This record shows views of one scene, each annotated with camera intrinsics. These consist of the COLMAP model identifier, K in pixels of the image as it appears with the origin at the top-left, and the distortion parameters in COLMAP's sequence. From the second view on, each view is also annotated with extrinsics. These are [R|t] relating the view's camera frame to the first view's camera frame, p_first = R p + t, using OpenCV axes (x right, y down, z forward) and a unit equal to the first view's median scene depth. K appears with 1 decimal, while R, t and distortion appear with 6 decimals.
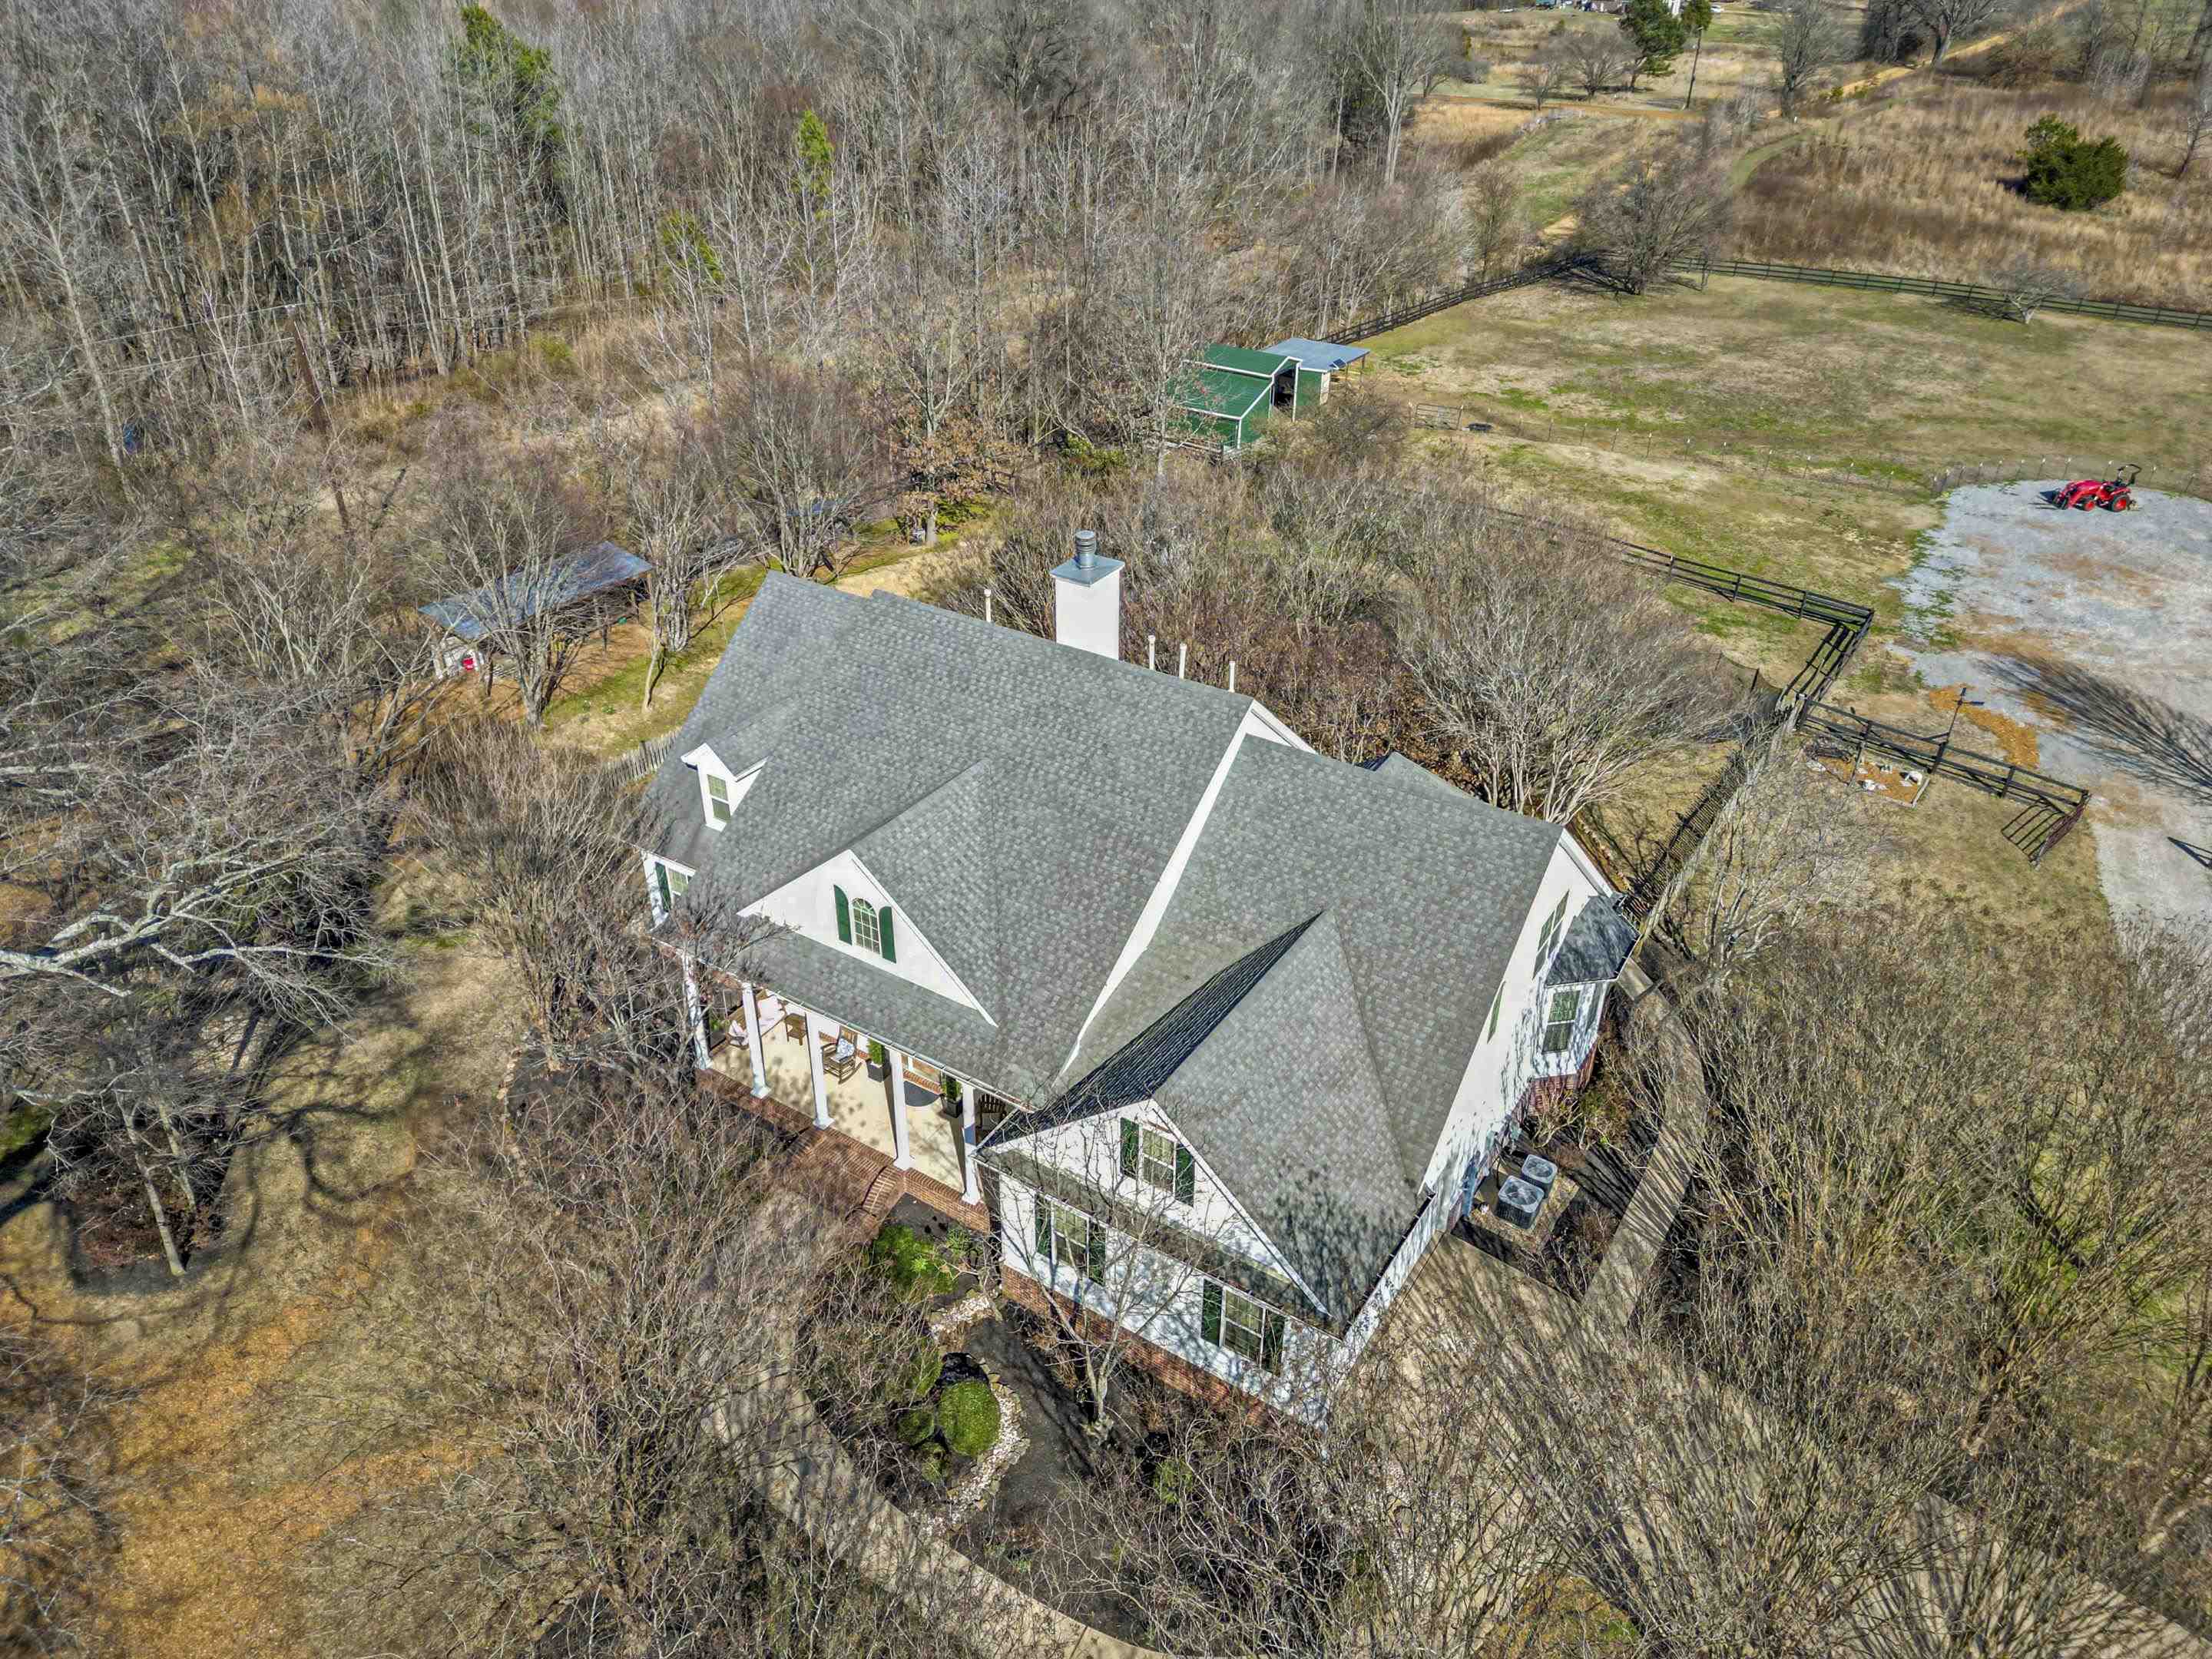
lens RADIAL K [[1606.3, 0, 1106.0], [0, 1606.3, 829.5], [0, 0, 1]] dist [0.086655, -0.077556]
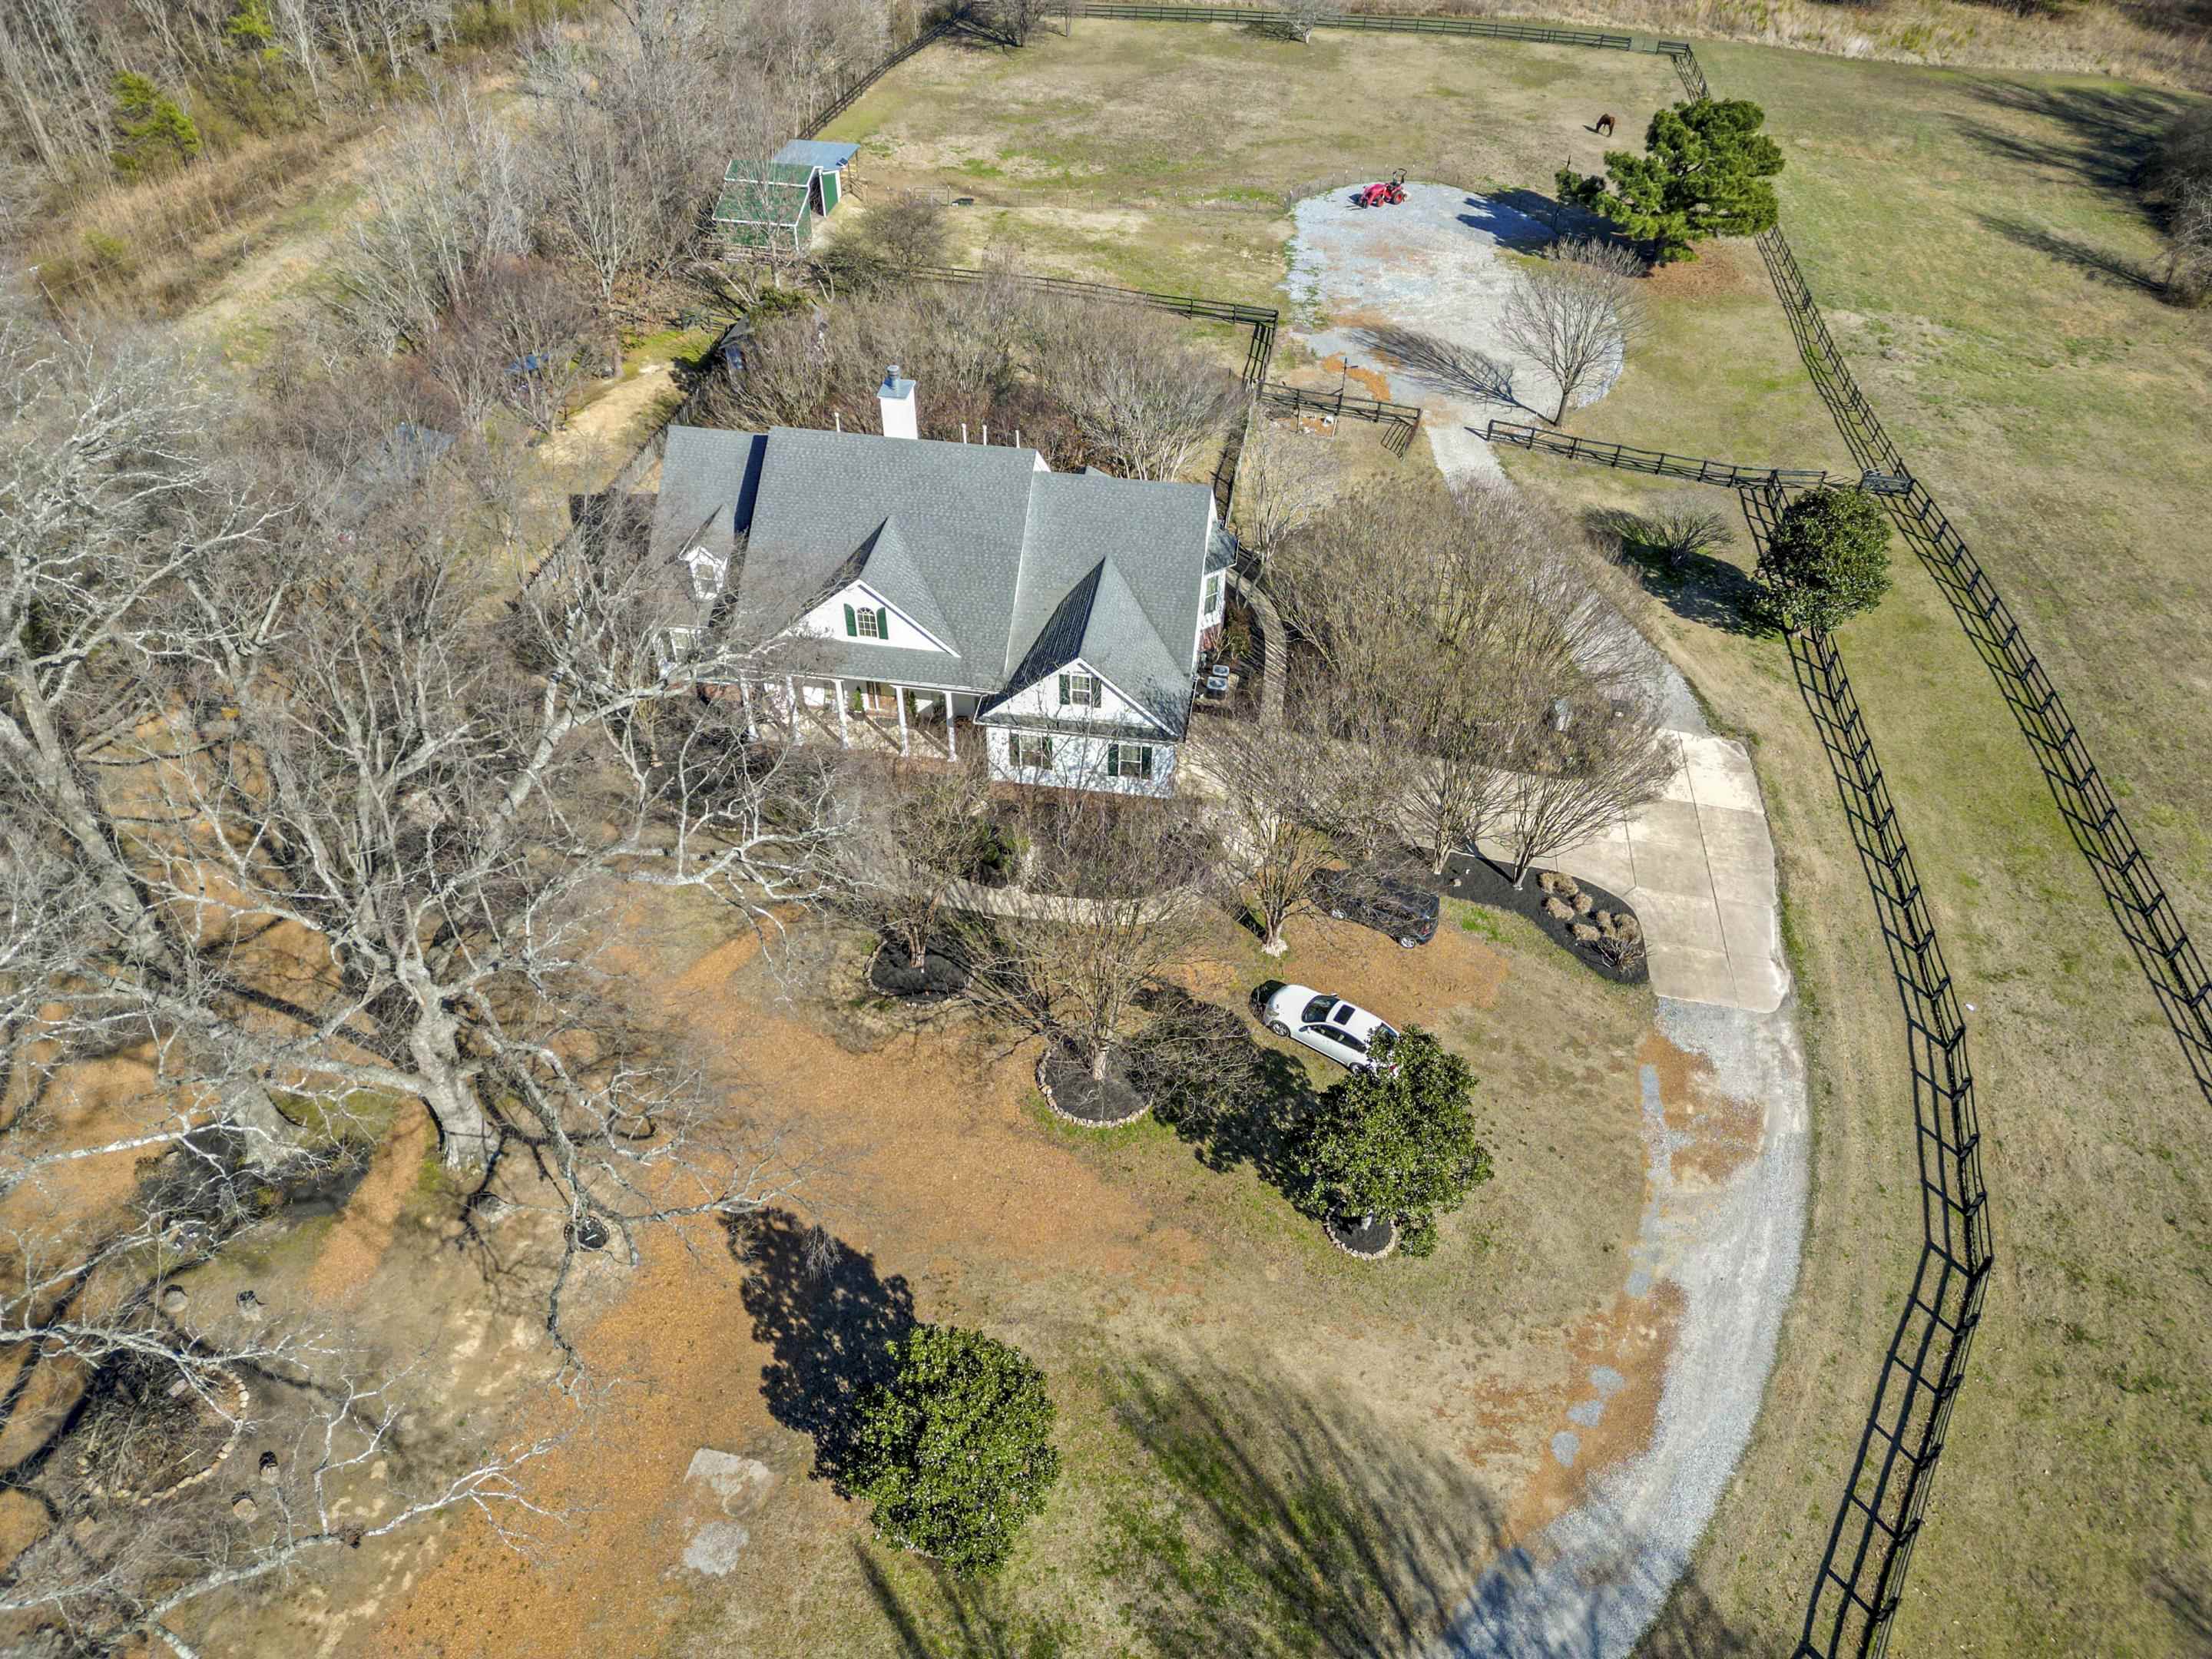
lens RADIAL K [[1606.3, 0, 1106.0], [0, 1606.3, 829.5], [0, 0, 1]] dist [0.086655, -0.077556]
pose [[0.913604, -0.269045, 0.304865, -0.290839], [0.213441, 0.955503, 0.203608, -0.016362], [-0.346079, -0.120946, 0.930377, -0.444721]]
